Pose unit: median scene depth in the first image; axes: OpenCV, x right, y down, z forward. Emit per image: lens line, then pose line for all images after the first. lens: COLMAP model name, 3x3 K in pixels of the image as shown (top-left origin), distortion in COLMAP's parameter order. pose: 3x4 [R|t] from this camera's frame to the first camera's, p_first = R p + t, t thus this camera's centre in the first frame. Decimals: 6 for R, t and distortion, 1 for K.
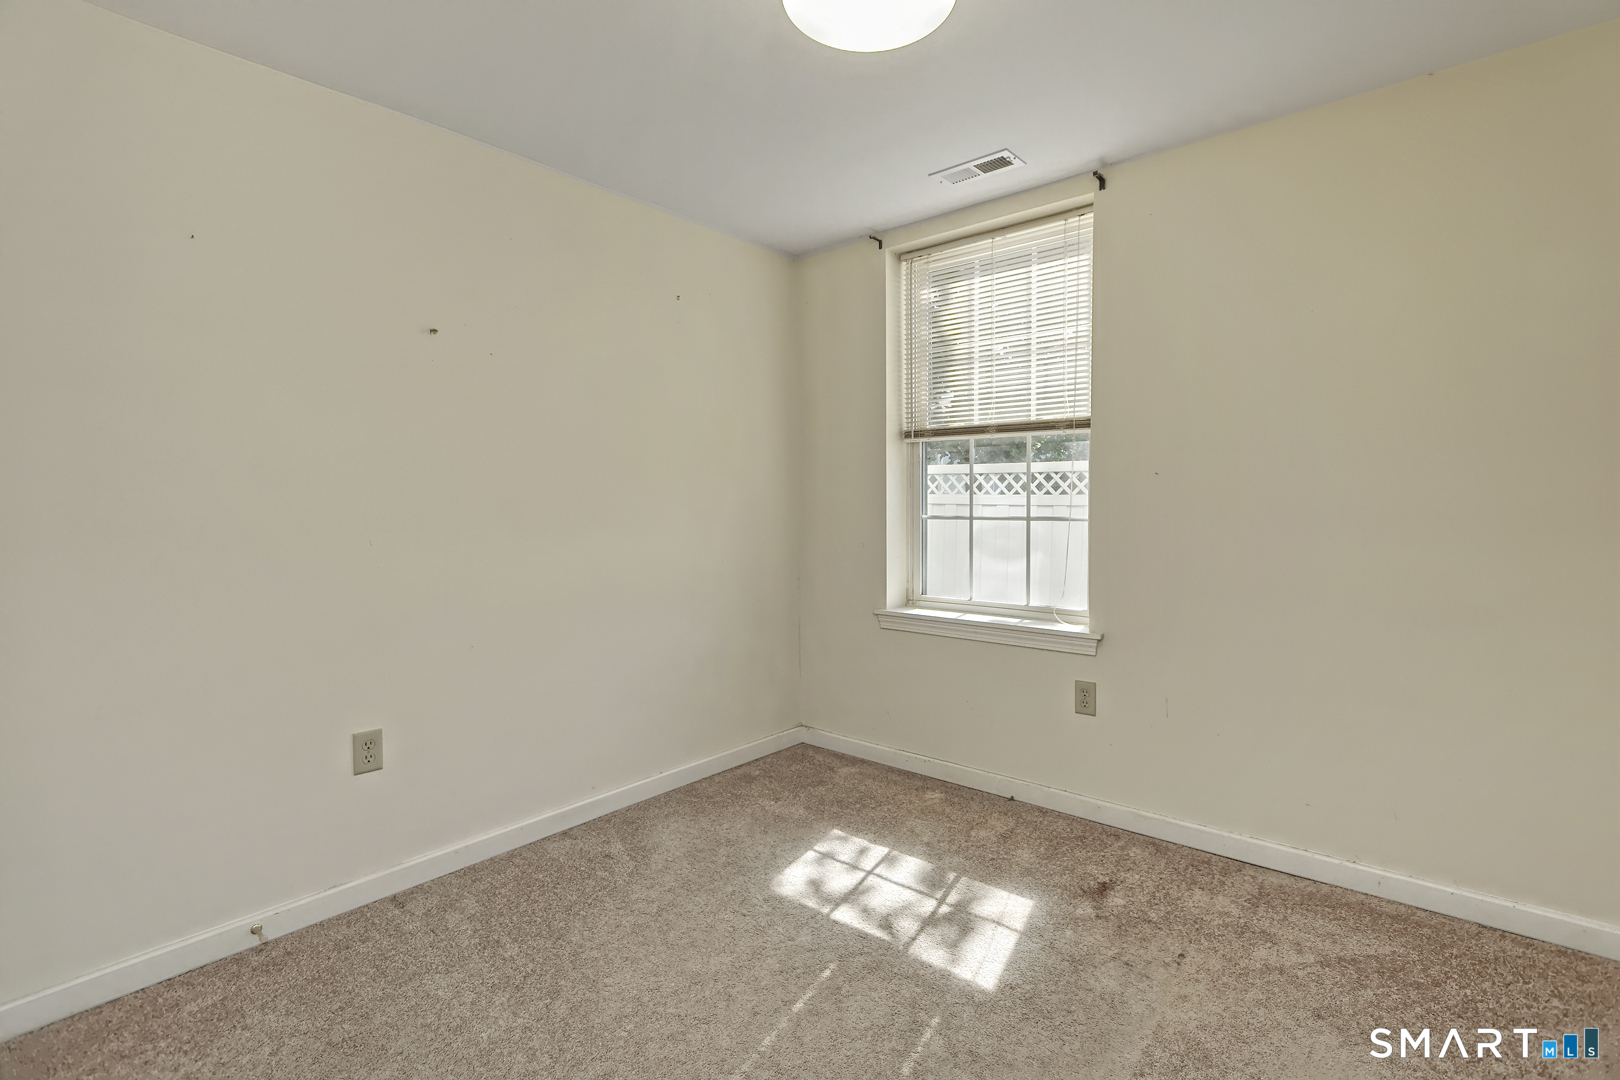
lens RADIAL K [[758.9, 0, 810.8], [0, 758.9, 507.9], [0, 0, 1]] dist [0.000383, 0.000024]
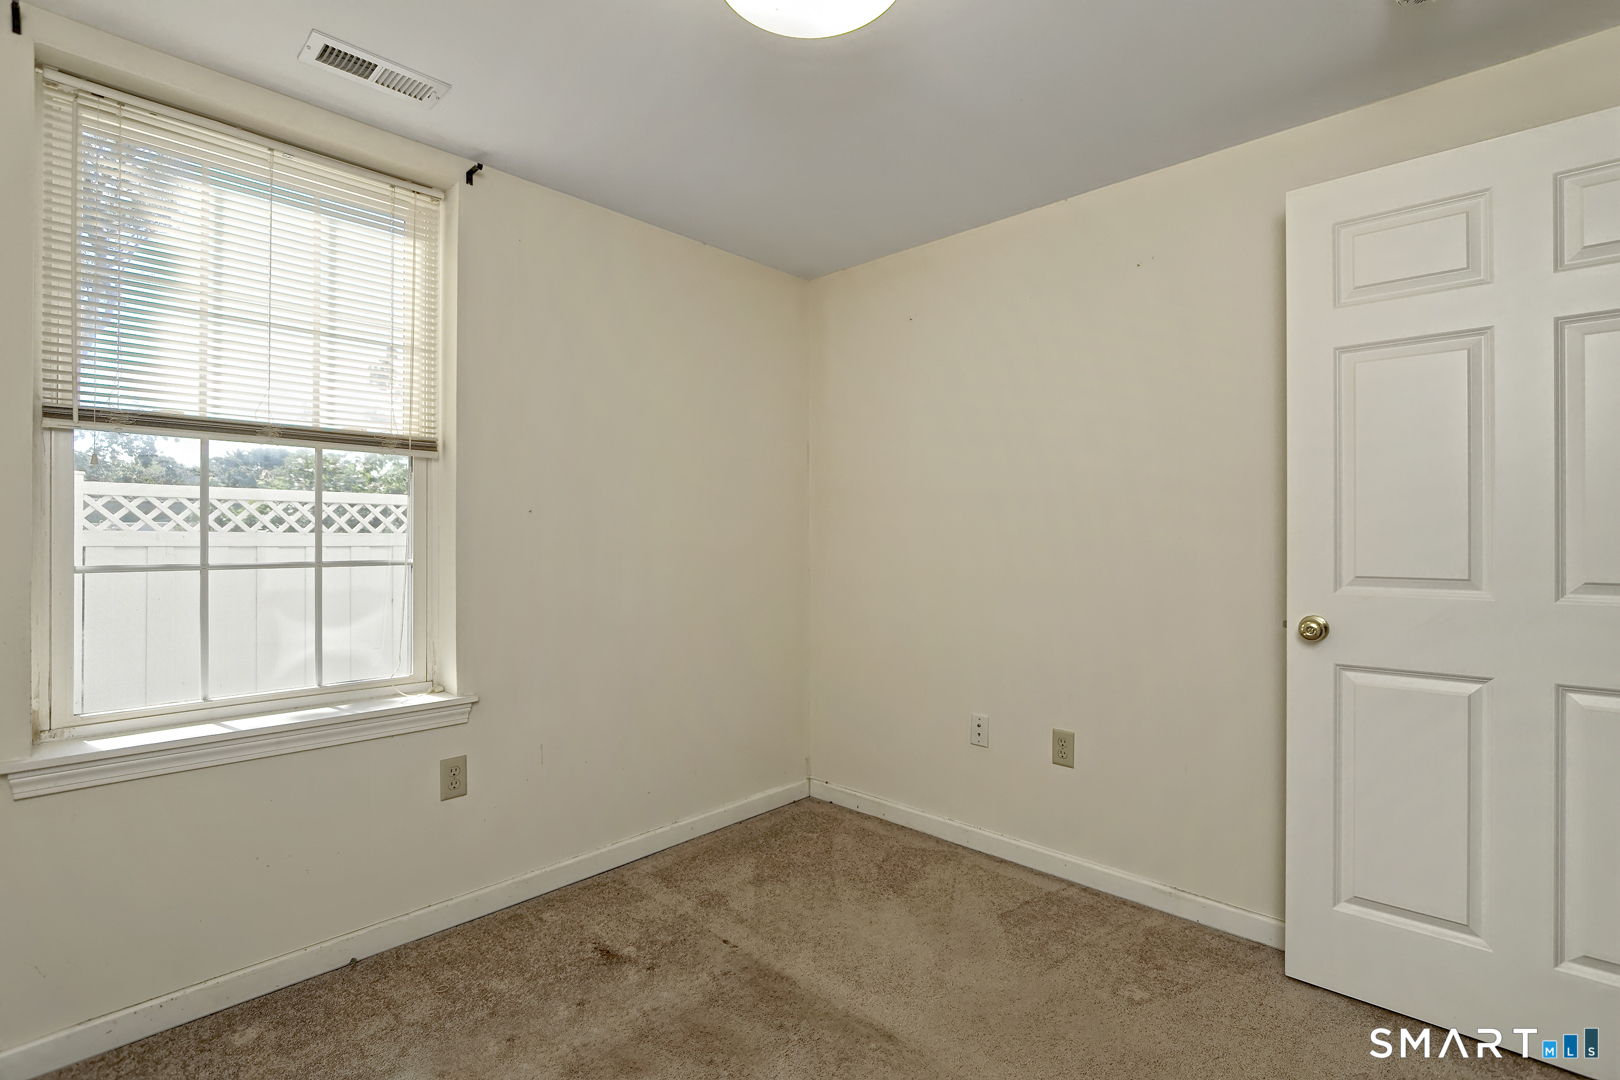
lens RADIAL K [[761.4, 0, 809.8], [0, 761.4, 476.5], [0, 0, 1]] dist [-0.009729, -0.000391]
pose [[0.039408, 0.080360, 0.995987, -0.433053], [0.008943, 0.996693, -0.080771, -0.008339], [-0.999183, 0.012090, 0.038559, 0.510237]]
